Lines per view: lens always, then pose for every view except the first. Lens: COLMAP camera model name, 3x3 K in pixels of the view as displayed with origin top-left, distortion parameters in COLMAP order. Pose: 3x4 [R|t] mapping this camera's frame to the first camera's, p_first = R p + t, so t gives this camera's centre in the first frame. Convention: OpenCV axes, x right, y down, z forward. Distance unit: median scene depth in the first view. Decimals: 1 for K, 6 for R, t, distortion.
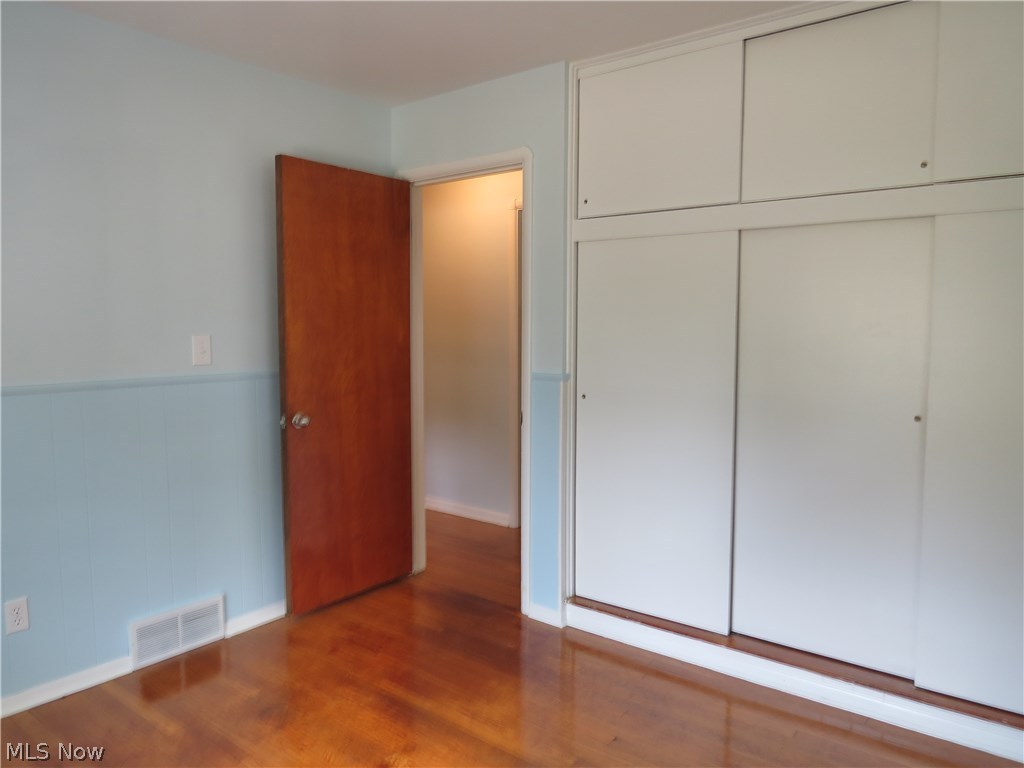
lens RADIAL K [[728.6, 0, 514.4], [0, 728.6, 379.5], [0, 0, 1]] dist [-0.025120, 0.006694]
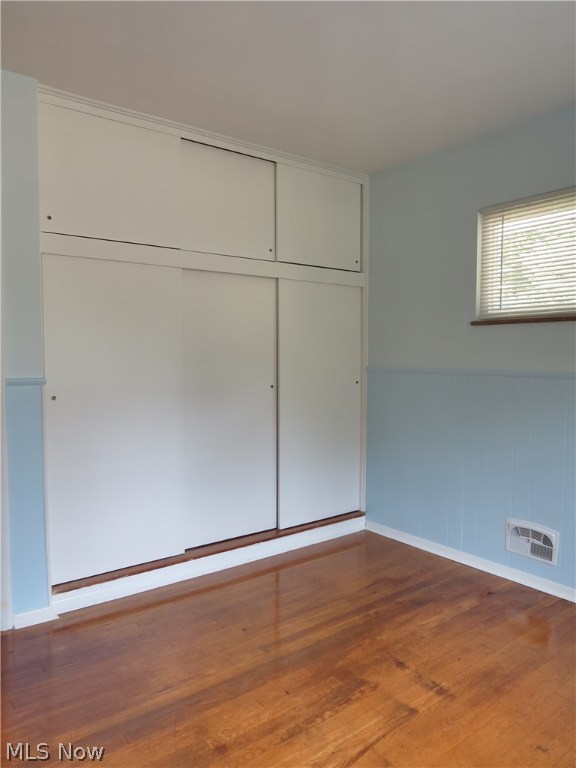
lens RADIAL K [[546.4, 0, 289.8], [0, 546.4, 387.1], [0, 0, 1]] dist [-0.025120, 0.006694]
pose [[0.268553, -0.083307, 0.959656, -0.747286], [0.067298, 0.995442, 0.067581, -0.037948], [-0.960911, 0.046434, 0.272936, 0.557012]]
